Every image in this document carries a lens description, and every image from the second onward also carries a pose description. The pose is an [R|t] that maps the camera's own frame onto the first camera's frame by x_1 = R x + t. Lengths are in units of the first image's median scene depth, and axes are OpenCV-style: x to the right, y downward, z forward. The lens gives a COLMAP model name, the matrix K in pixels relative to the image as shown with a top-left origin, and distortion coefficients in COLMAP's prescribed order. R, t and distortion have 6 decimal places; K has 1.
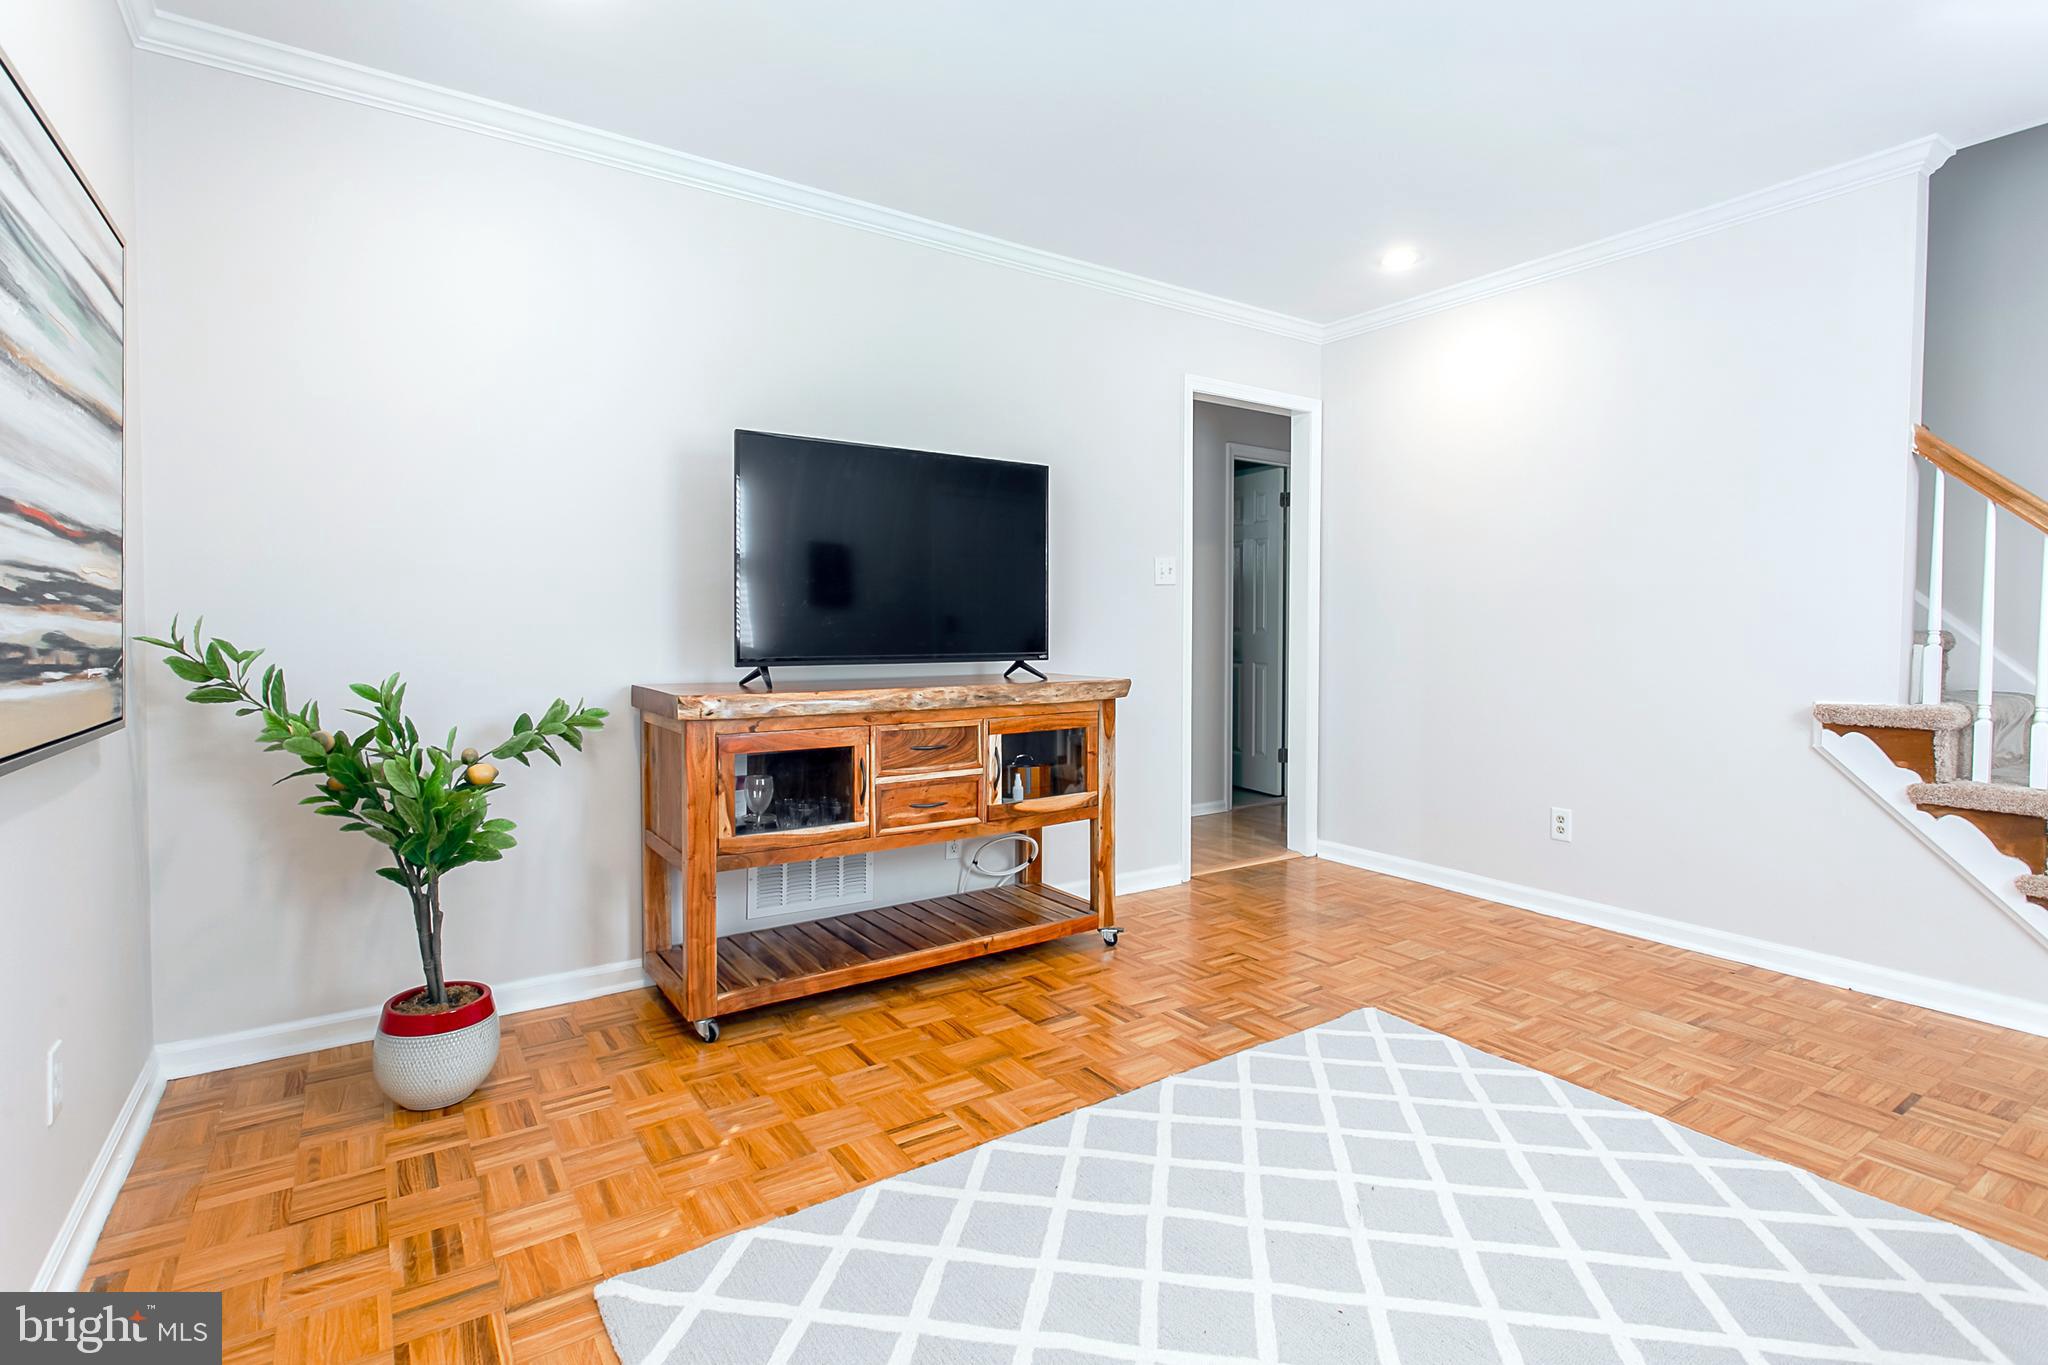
lens RADIAL K [[983.7, 0, 1025.3], [0, 983.7, 673.1], [0, 0, 1]] dist [0.004306, 0.000795]
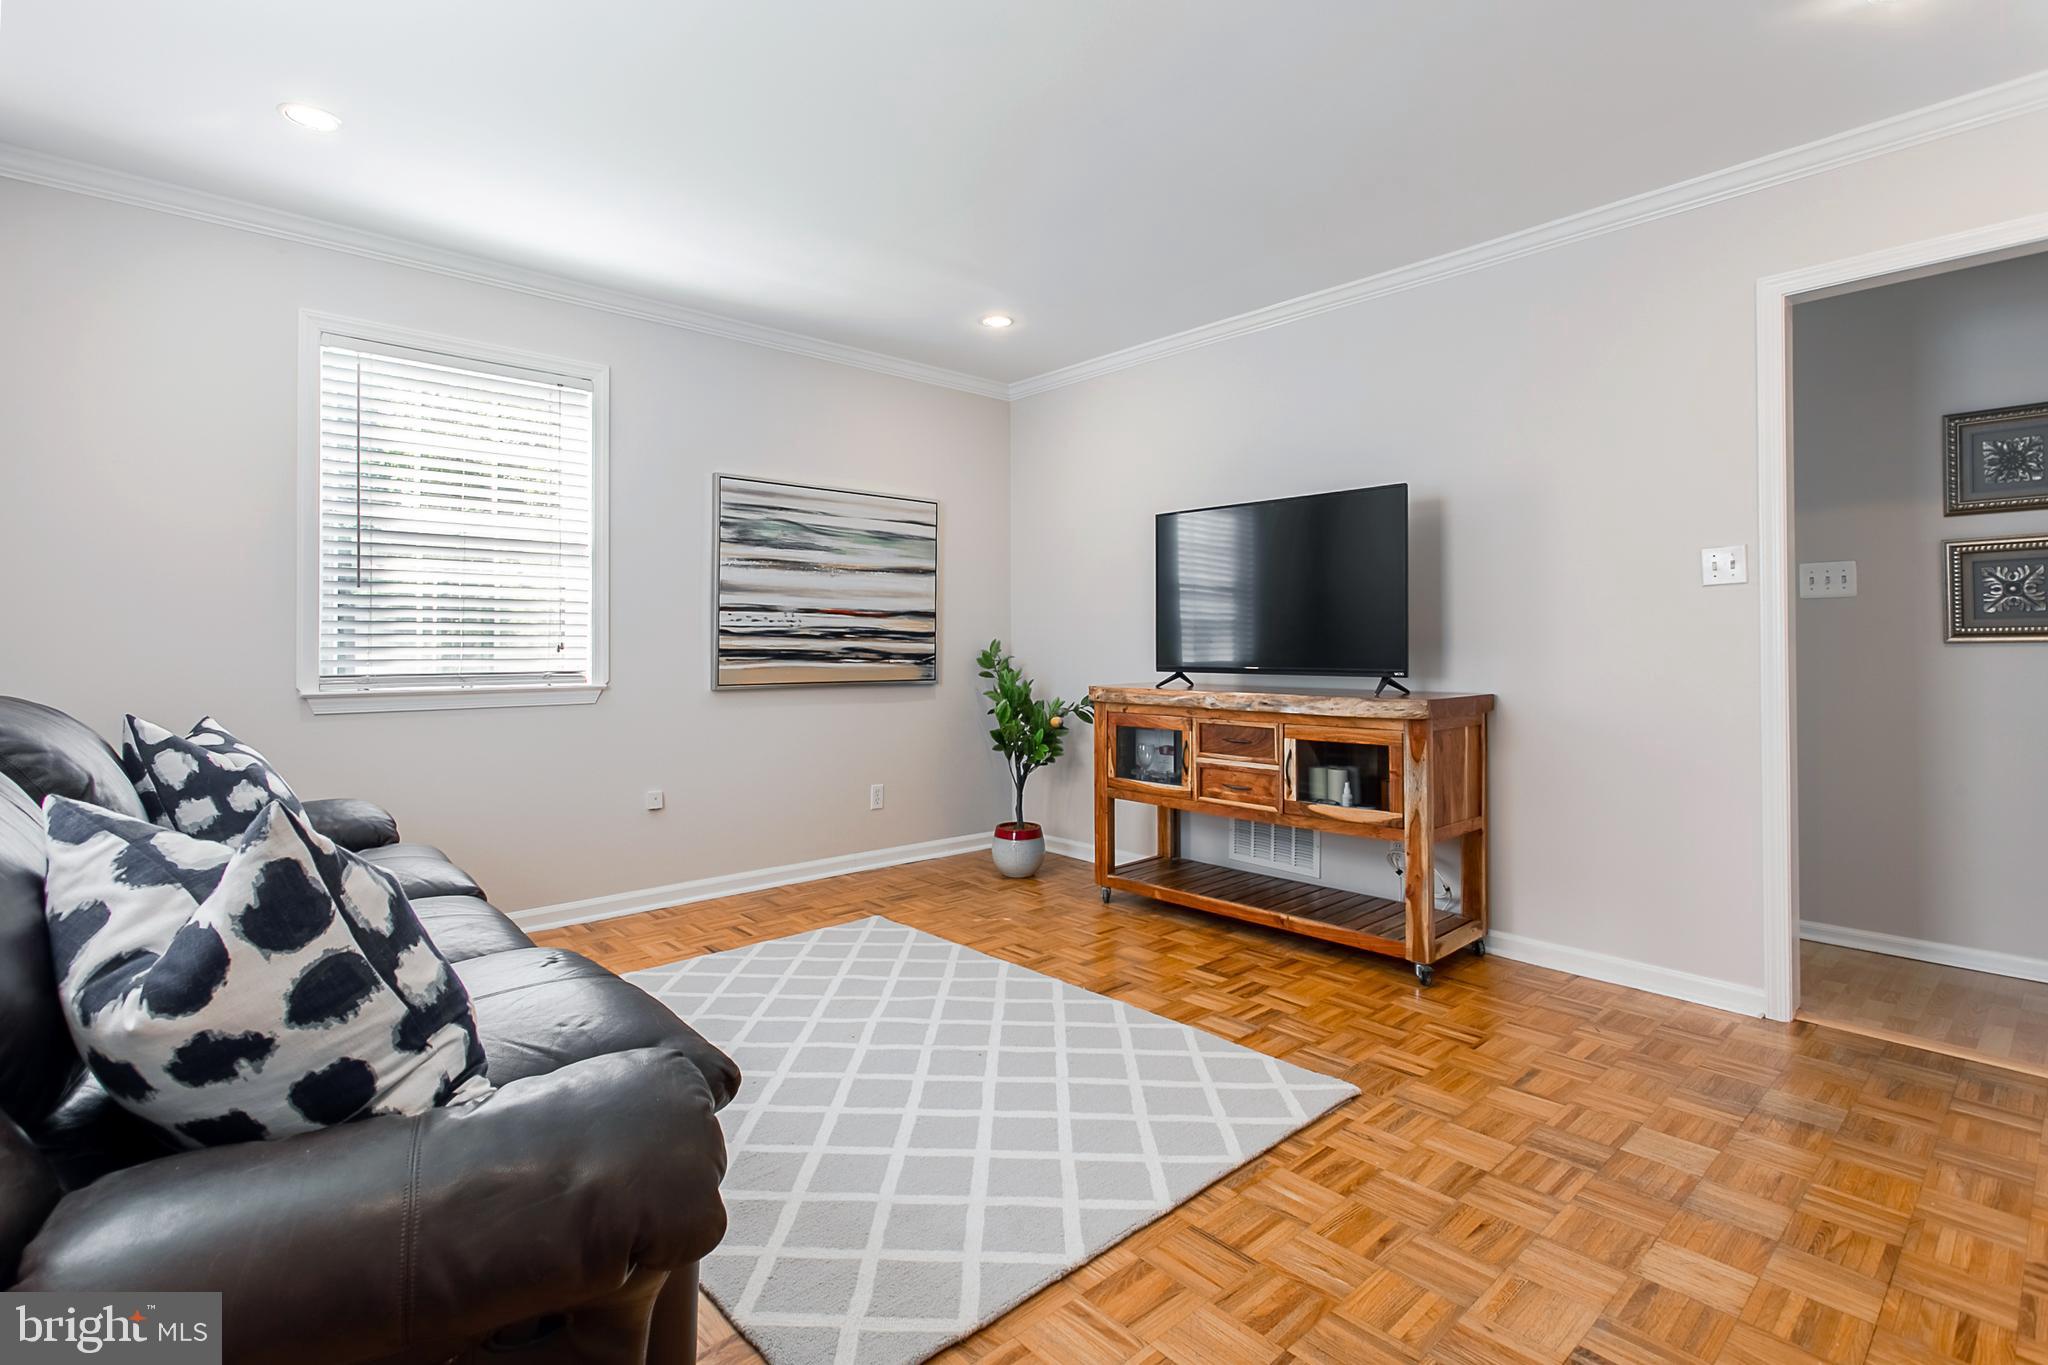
lens RADIAL K [[983.7, 0, 1006.1], [0, 983.7, 635.3], [0, 0, 1]] dist [0.004306, 0.000795]
pose [[0.118431, -0.012039, -0.992889, 1.148177], [-0.047346, 0.998721, -0.017757, -0.023680], [0.991833, 0.049112, 0.117709, 0.564532]]
